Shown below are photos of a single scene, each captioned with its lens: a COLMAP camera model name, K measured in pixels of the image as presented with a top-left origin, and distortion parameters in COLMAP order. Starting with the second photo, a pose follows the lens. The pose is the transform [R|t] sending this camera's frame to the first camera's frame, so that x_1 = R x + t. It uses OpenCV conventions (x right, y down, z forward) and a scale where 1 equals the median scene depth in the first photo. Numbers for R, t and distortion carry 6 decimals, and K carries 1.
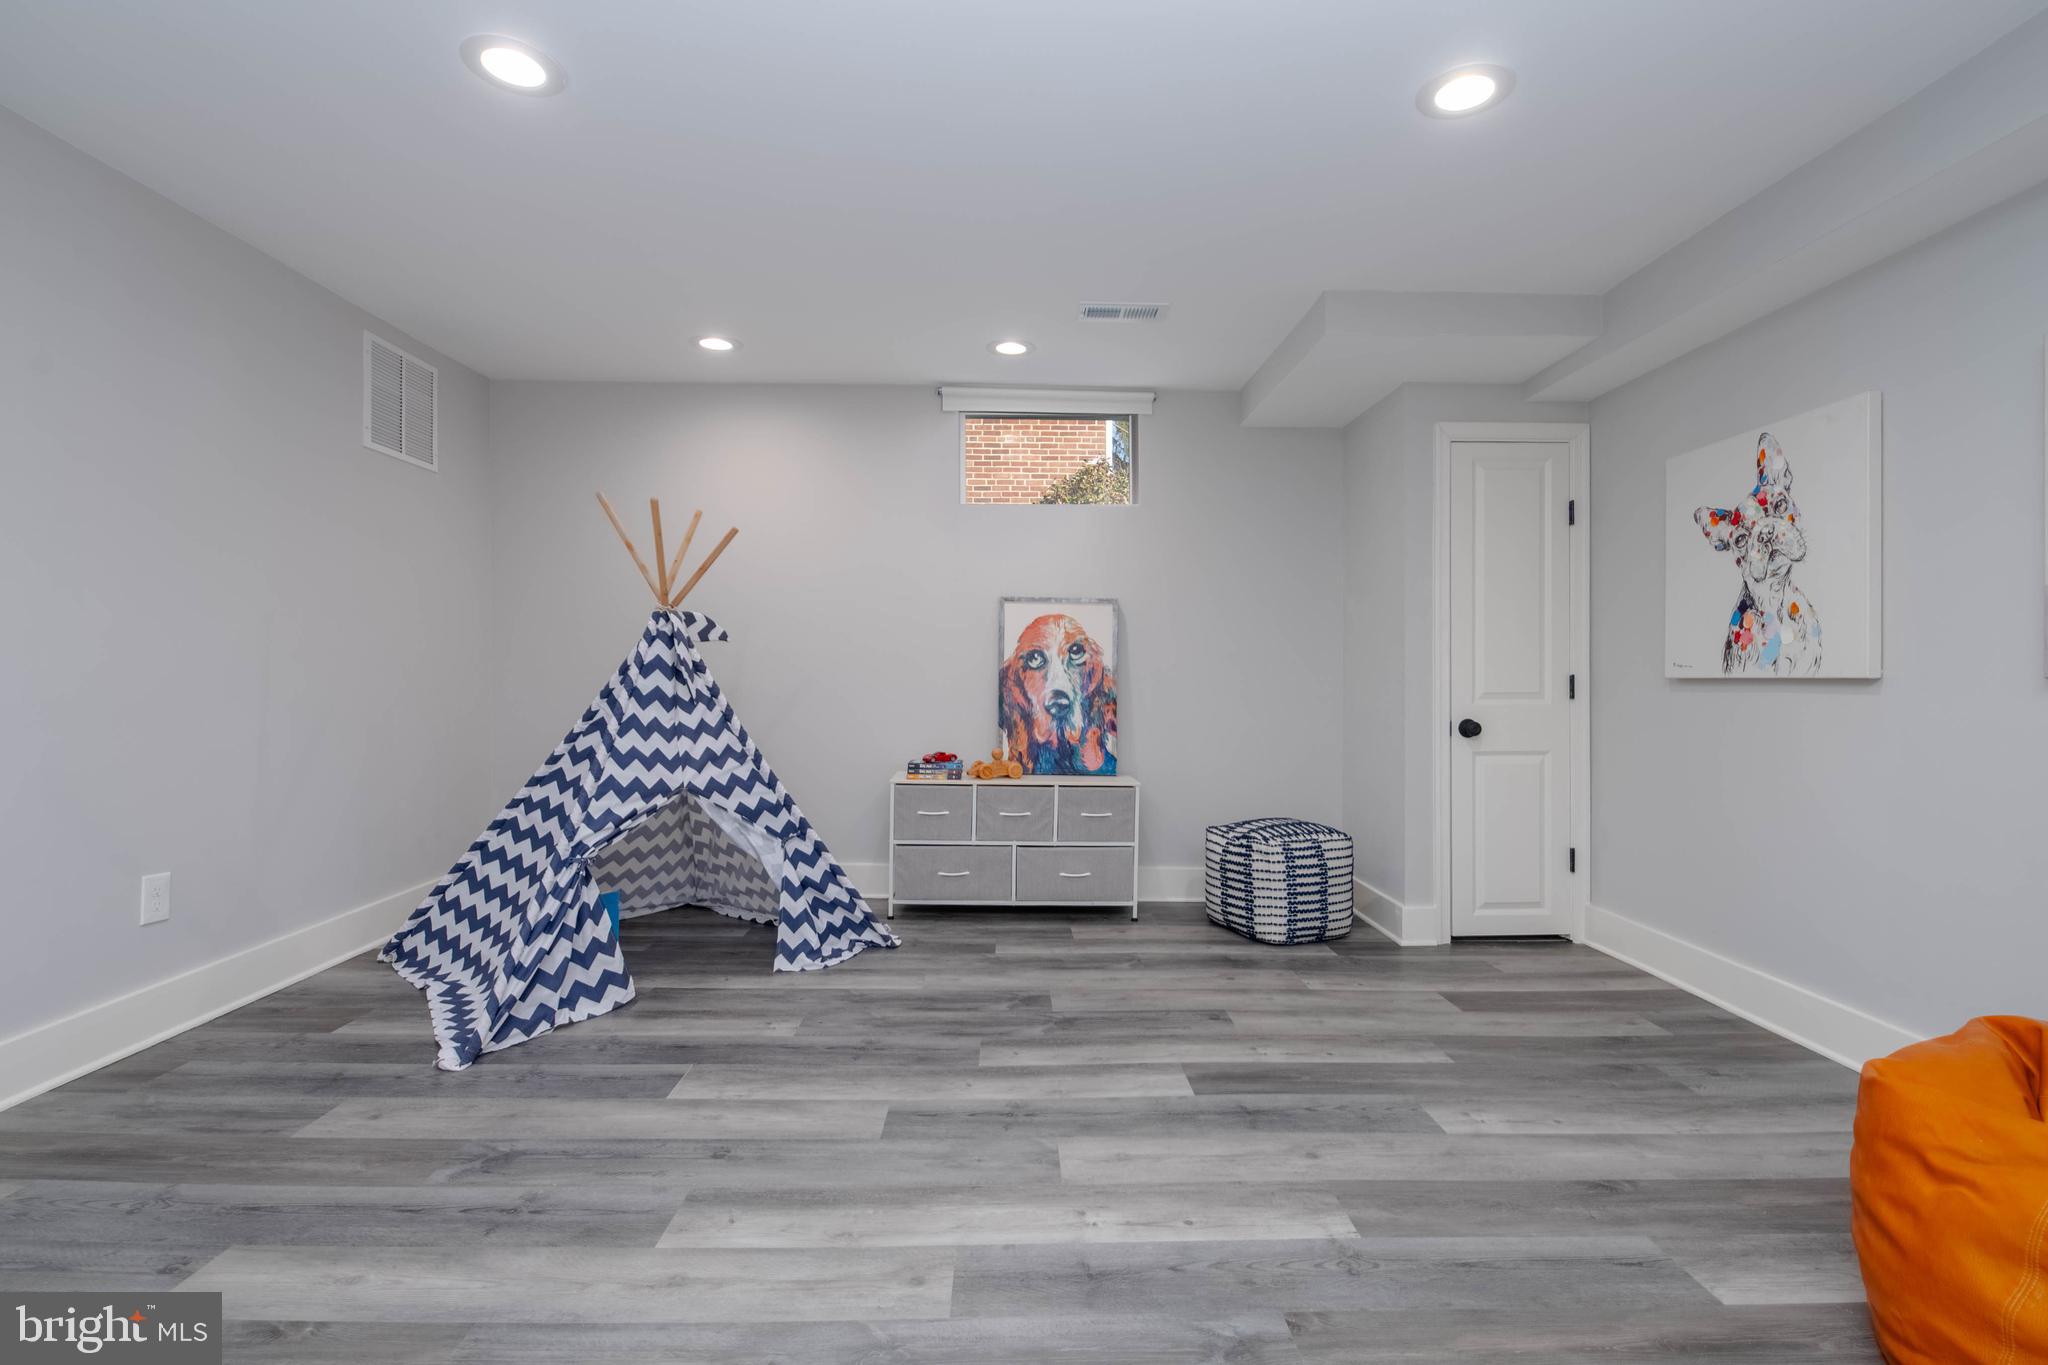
lens RADIAL K [[907.0, 0, 1035.1], [0, 907.0, 682.8], [0, 0, 1]] dist [0.005732, -0.009381]
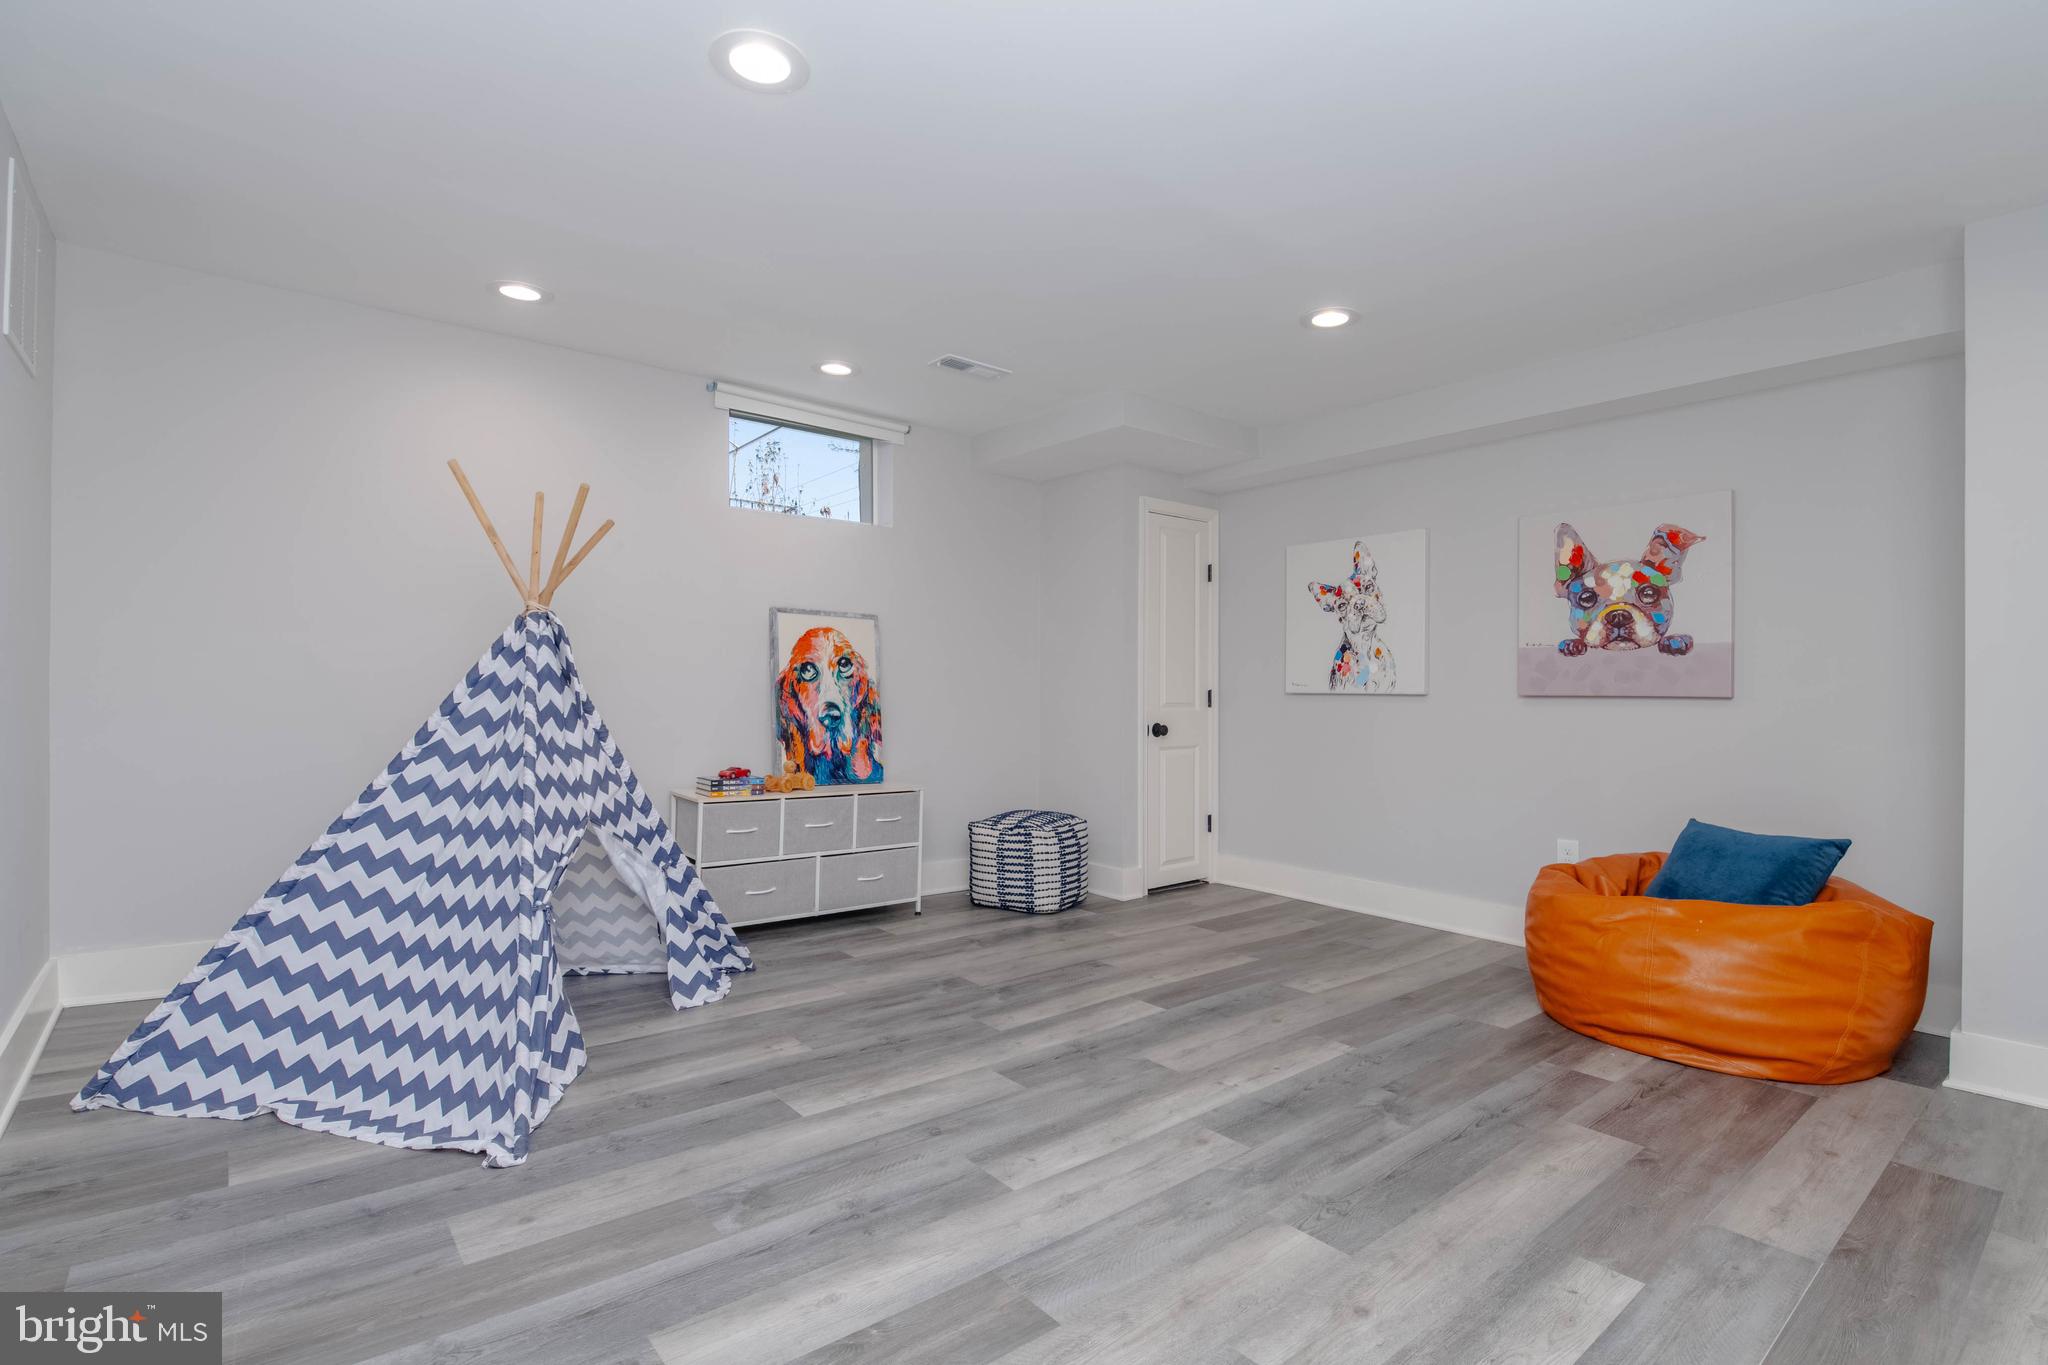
lens RADIAL K [[960.4, 0, 1033.0], [0, 960.4, 685.1], [0, 0, 1]] dist [0.001724, -0.011192]
pose [[0.788360, 0.007080, 0.615174, -0.581595], [-0.004021, 0.999972, -0.006356, -0.006143], [-0.615201, 0.002537, 0.788366, 0.010643]]
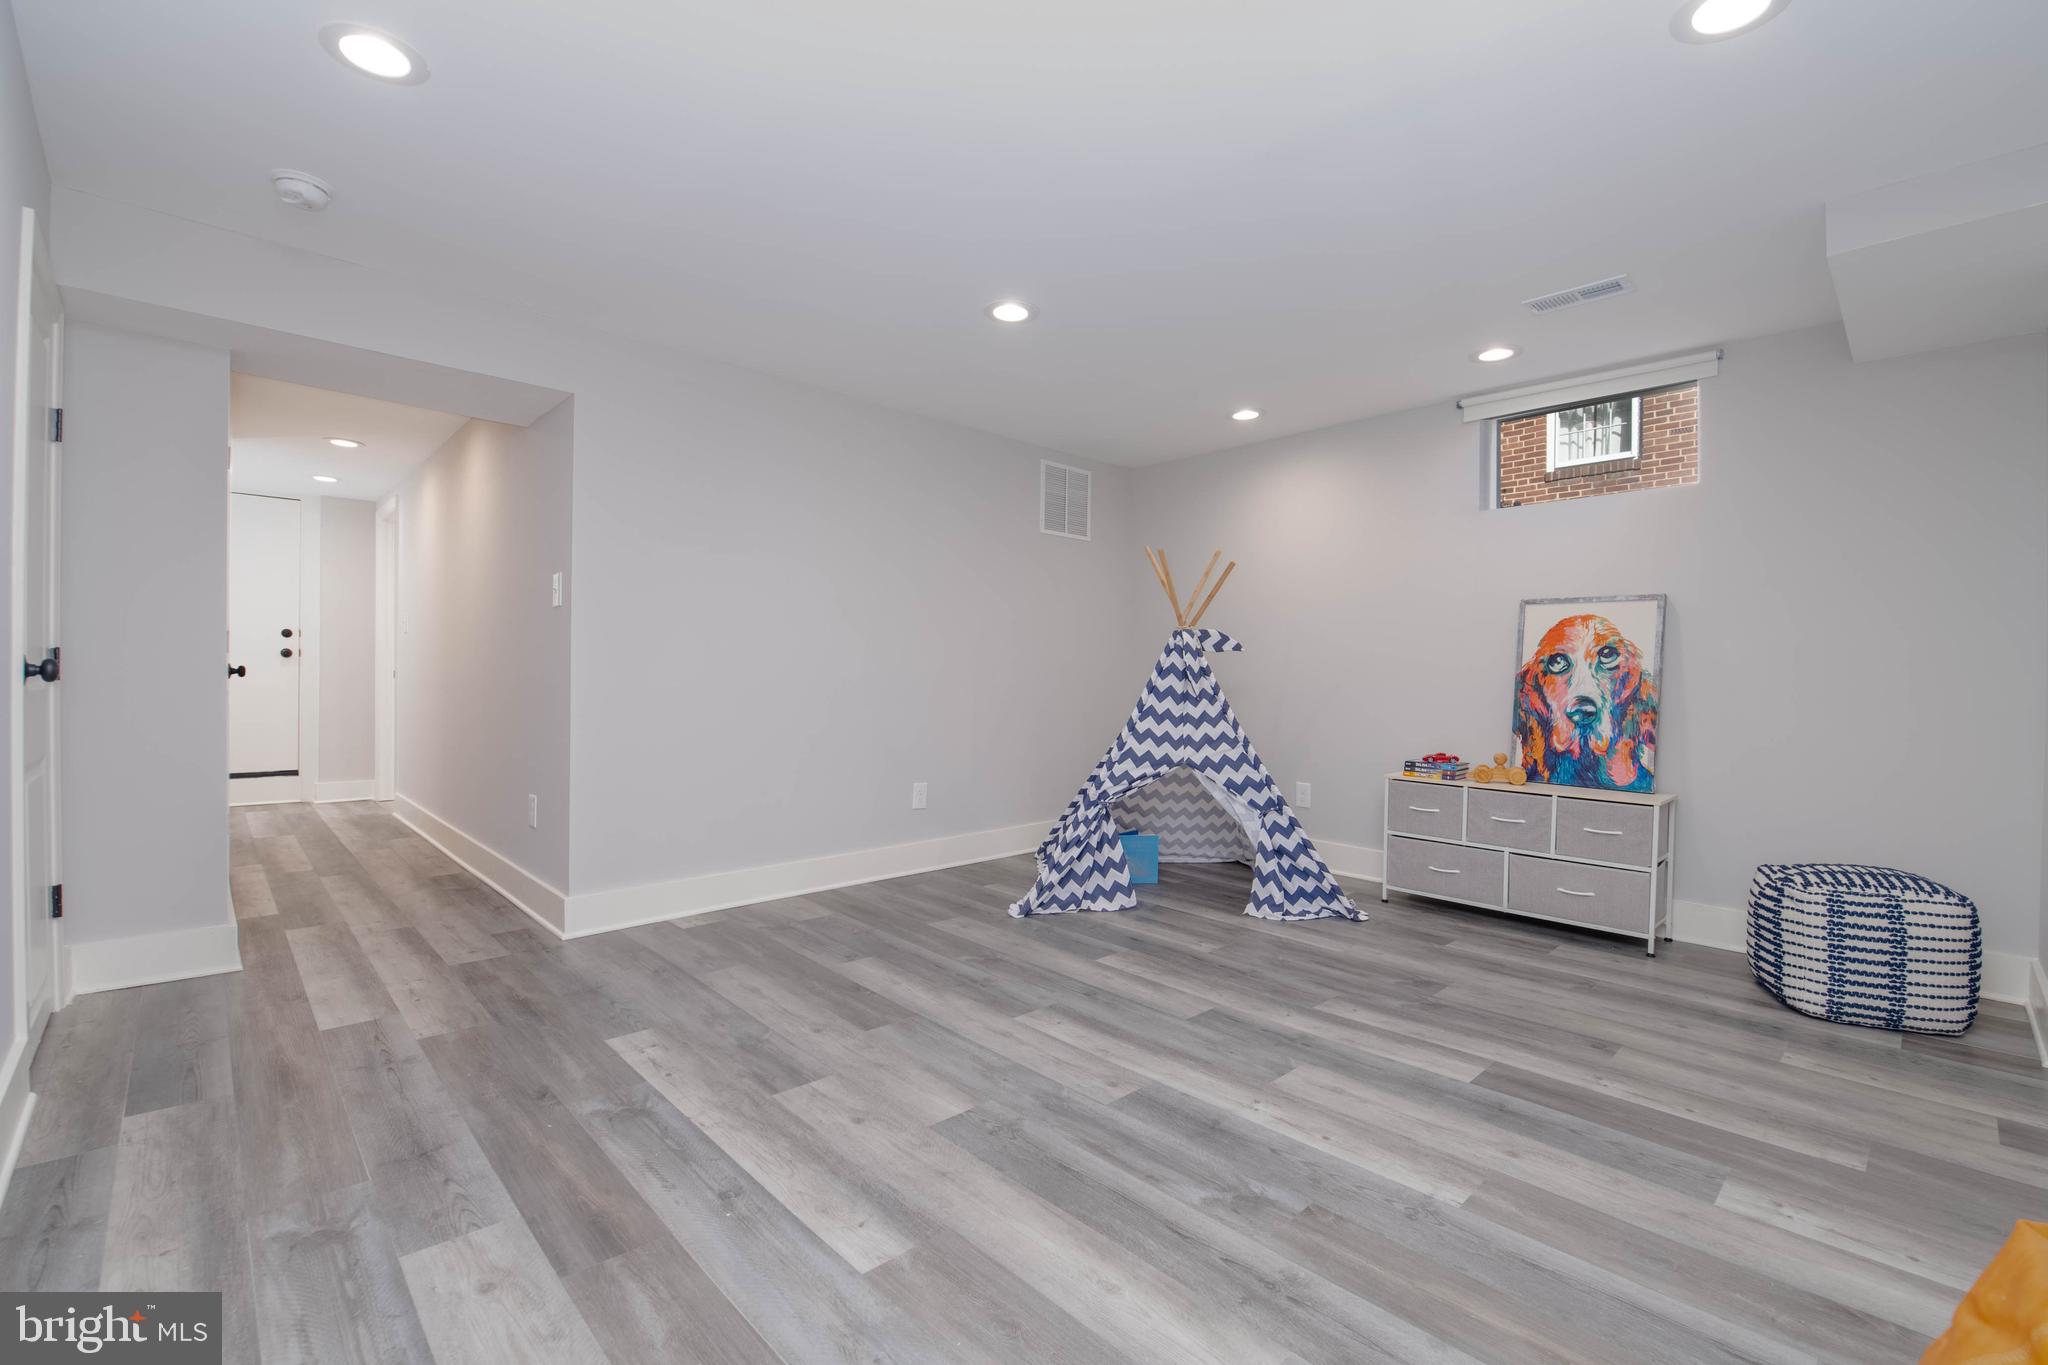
lens RADIAL K [[877.9, 0, 1036.4], [0, 877.9, 684.6], [0, 0, 1]] dist [-0.001925, -0.012197]
pose [[0.669651, 0.008740, -0.742624, 0.402259], [-0.013230, 0.999912, -0.000162, 0.004887], [0.742558, 0.009933, 0.669708, -0.026593]]
